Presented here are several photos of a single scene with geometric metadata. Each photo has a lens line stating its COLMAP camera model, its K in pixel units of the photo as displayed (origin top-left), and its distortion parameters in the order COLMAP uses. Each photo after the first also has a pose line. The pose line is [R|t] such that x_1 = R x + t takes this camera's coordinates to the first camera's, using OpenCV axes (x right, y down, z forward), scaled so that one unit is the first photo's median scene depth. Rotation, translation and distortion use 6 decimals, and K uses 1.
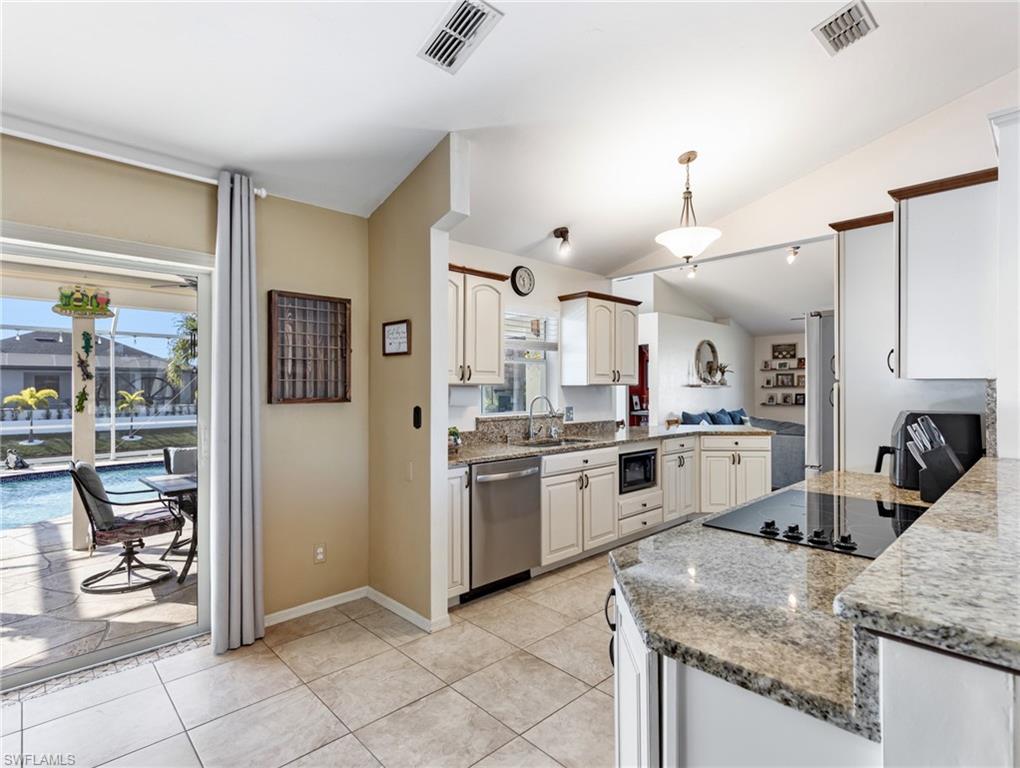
lens RADIAL K [[512.0, 0, 514.3], [0, 512.0, 389.7], [0, 0, 1]] dist [0.004598, -0.000270]
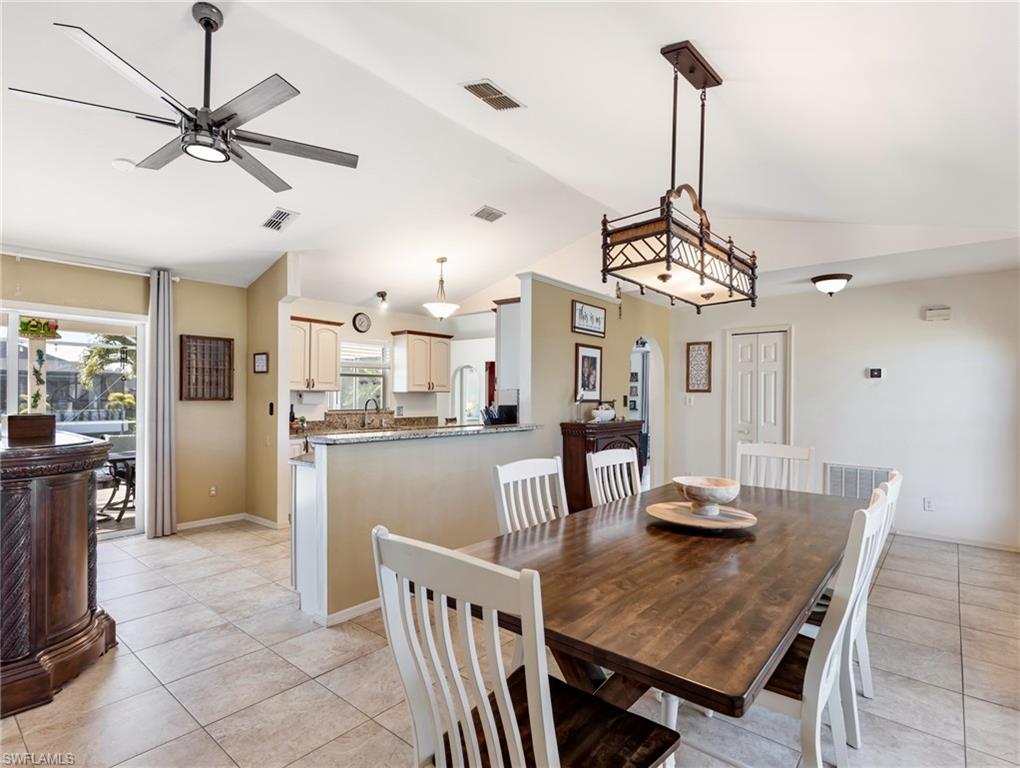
lens RADIAL K [[512.0, 0, 513.3], [0, 512.0, 398.6], [0, 0, 1]] dist [0.004598, -0.000270]
pose [[0.993303, 0.007102, 0.115319, 0.380096], [-0.007371, 0.999971, 0.001911, 0.007961], [-0.115302, -0.002748, 0.993327, -0.737051]]
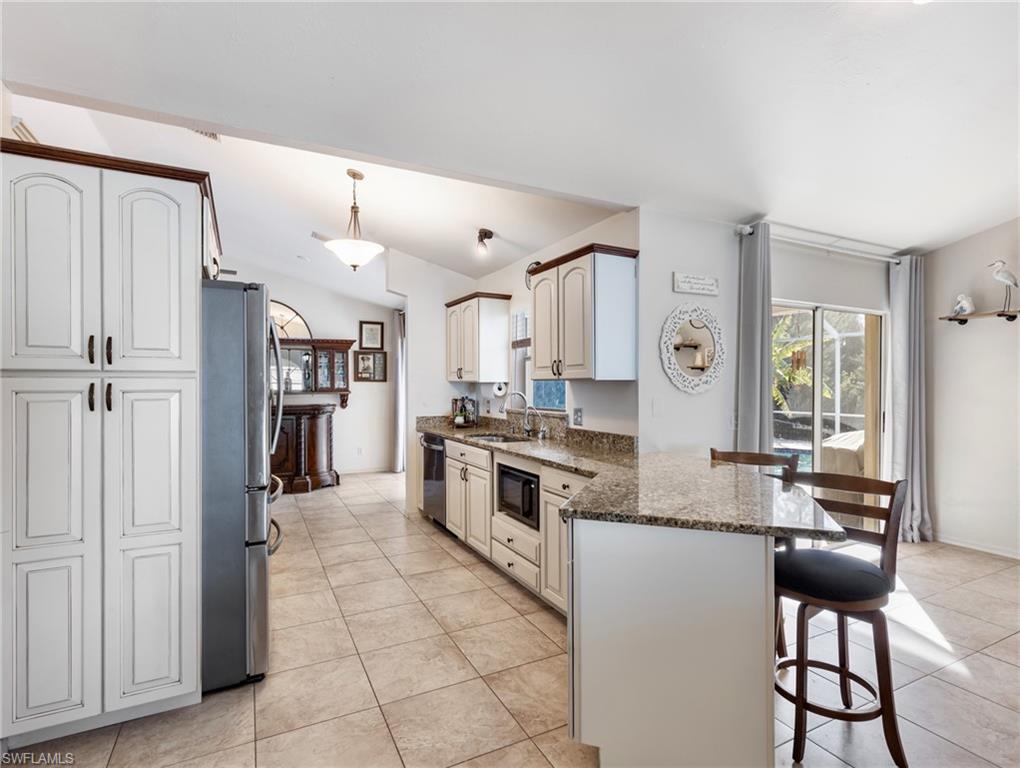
lens RADIAL K [[512.0, 0, 510.6], [0, 512.0, 388.8], [0, 0, 1]] dist [0.004598, -0.000270]
pose [[-0.289915, 0.001830, -0.957051, 1.302791], [0.000526, 0.999998, 0.001753, 0.003487], [0.957052, 0.000004, -0.289915, 1.635415]]
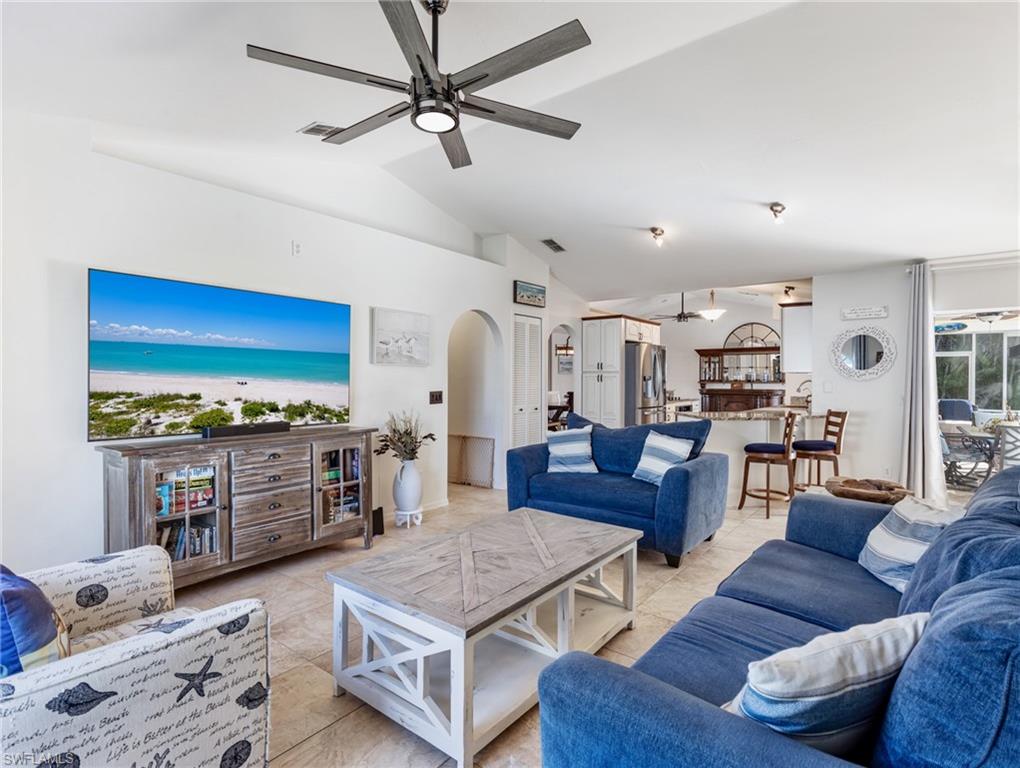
lens RADIAL K [[512.0, 0, 513.7], [0, 512.0, 379.9], [0, 0, 1]] dist [0.004598, -0.000270]
pose [[-0.989808, -0.010023, -0.142057, 1.574815], [-0.010026, 0.999949, -0.000695, 0.026464], [0.142057, 0.000736, -0.989858, 3.189149]]
